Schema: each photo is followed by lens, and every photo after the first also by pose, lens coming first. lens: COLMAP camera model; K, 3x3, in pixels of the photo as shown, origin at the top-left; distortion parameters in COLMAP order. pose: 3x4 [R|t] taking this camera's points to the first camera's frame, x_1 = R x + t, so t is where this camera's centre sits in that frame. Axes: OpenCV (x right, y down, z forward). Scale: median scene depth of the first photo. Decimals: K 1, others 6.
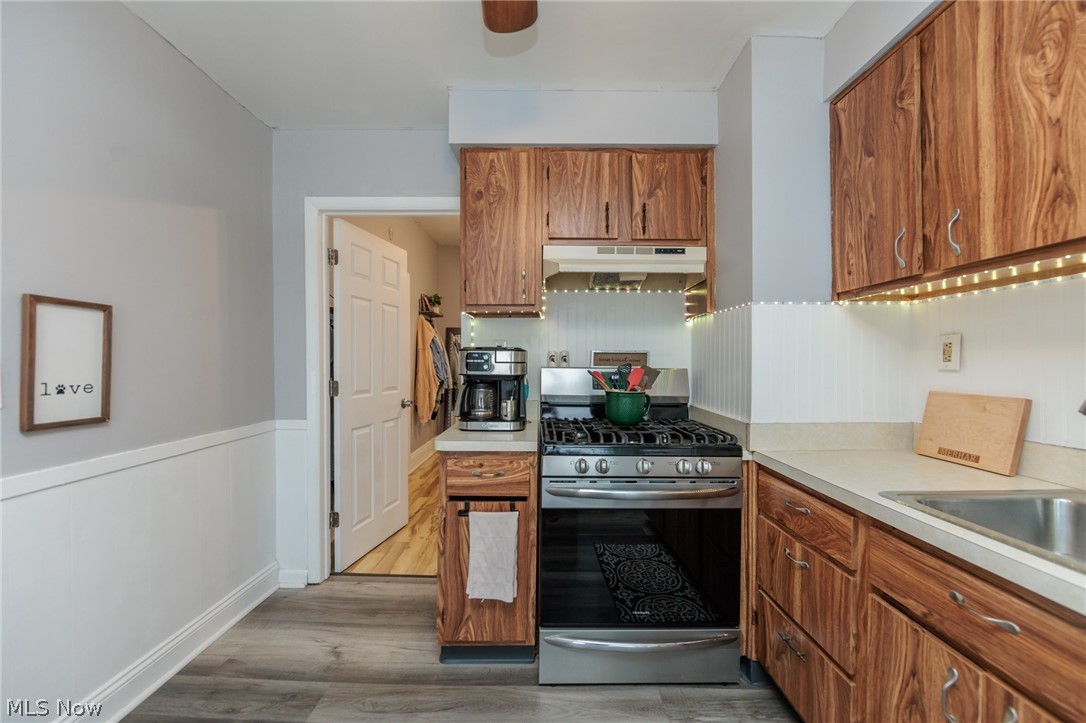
lens RADIAL K [[430.5, 0, 546.0], [0, 430.5, 361.9], [0, 0, 1]] dist [-0.001125, -0.000377]
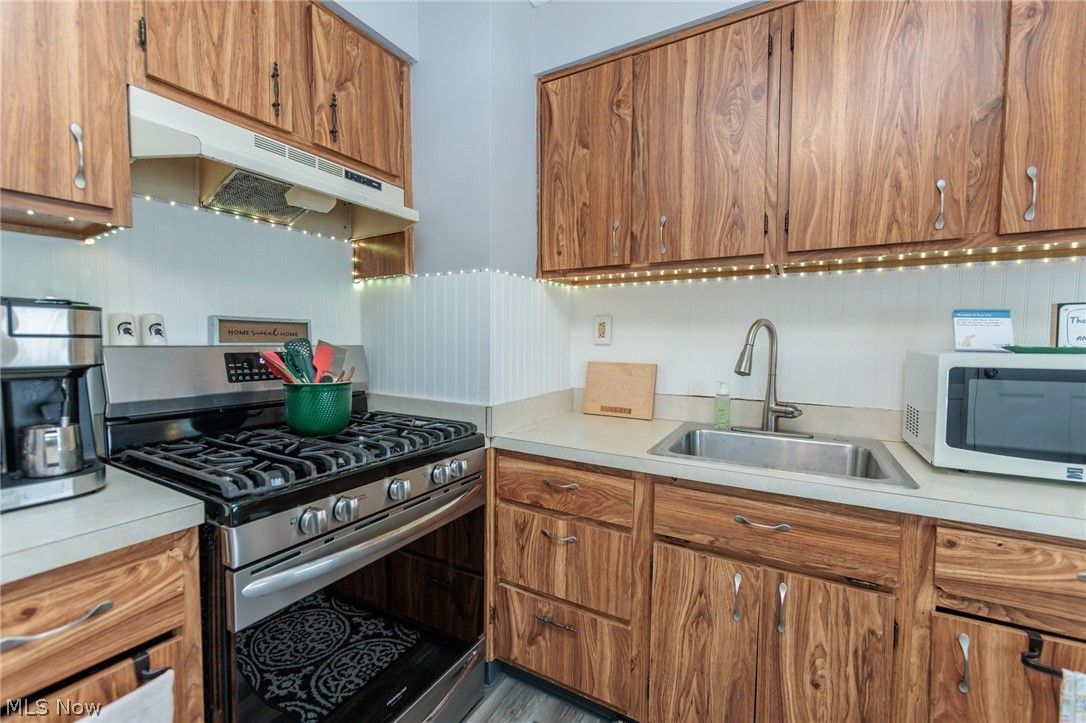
lens RADIAL K [[443.2, 0, 546.3], [0, 443.2, 361.3], [0, 0, 1]] dist [-0.002333, -0.000118]
pose [[0.507801, -0.043408, 0.860380, -0.251763], [-0.005007, 0.998564, 0.053334, 0.000606], [-0.861460, -0.031391, 0.506855, 0.446856]]
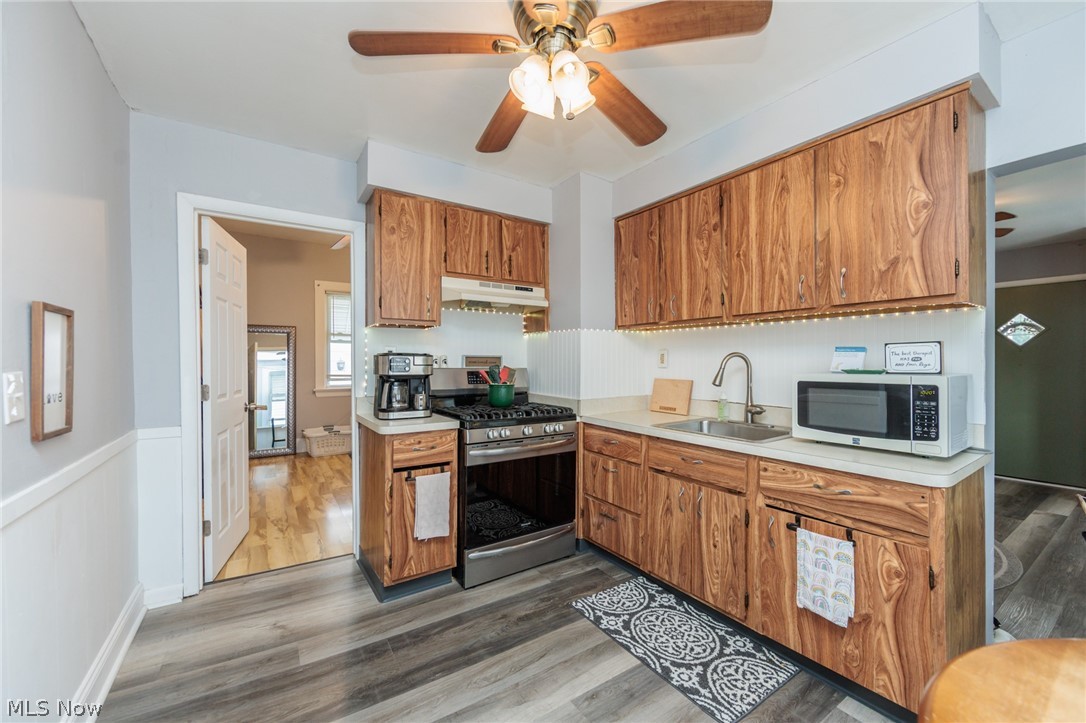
lens RADIAL K [[426.7, 0, 545.6], [0, 426.7, 362.1], [0, 0, 1]] dist [0.000407, 0.000316]
pose [[0.833659, -0.004425, 0.552262, -0.579084], [0.001476, 0.999982, 0.005783, -0.017294], [-0.552277, -0.004006, 0.833651, -0.336385]]
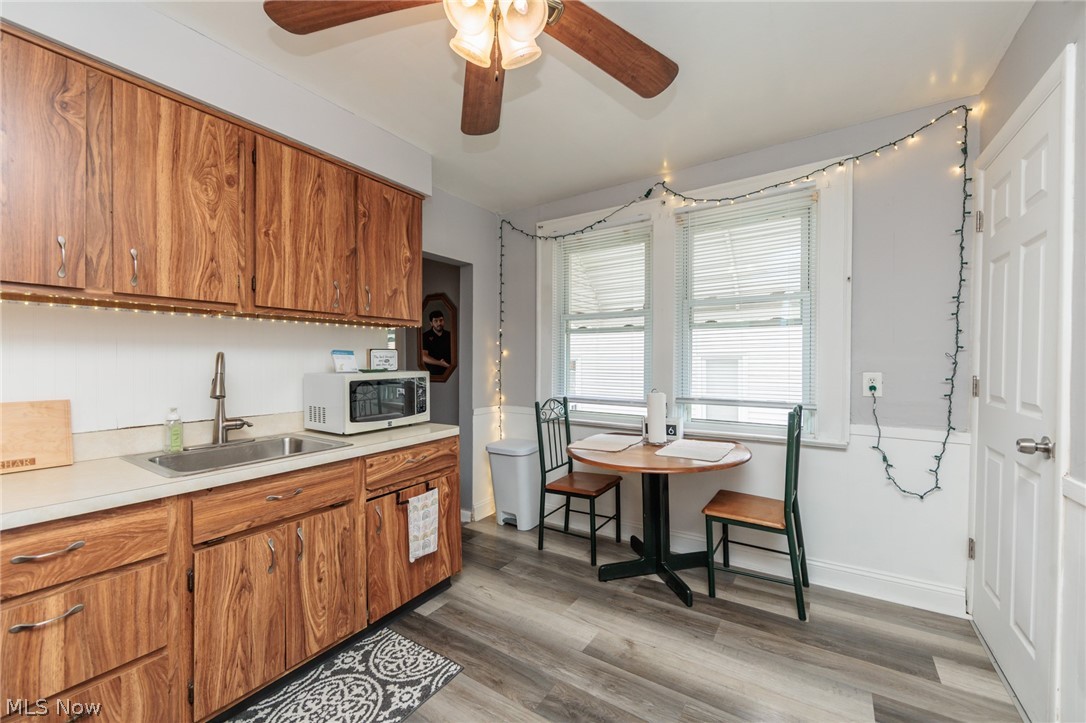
lens RADIAL K [[426.7, 0, 545.6], [0, 426.7, 362.1], [0, 0, 1]] dist [0.000407, 0.000316]
pose [[-0.830361, -0.000824, 0.557226, -0.538927], [0.001916, 0.999989, 0.004335, -0.018442], [-0.557223, 0.004667, -0.830350, 0.980755]]
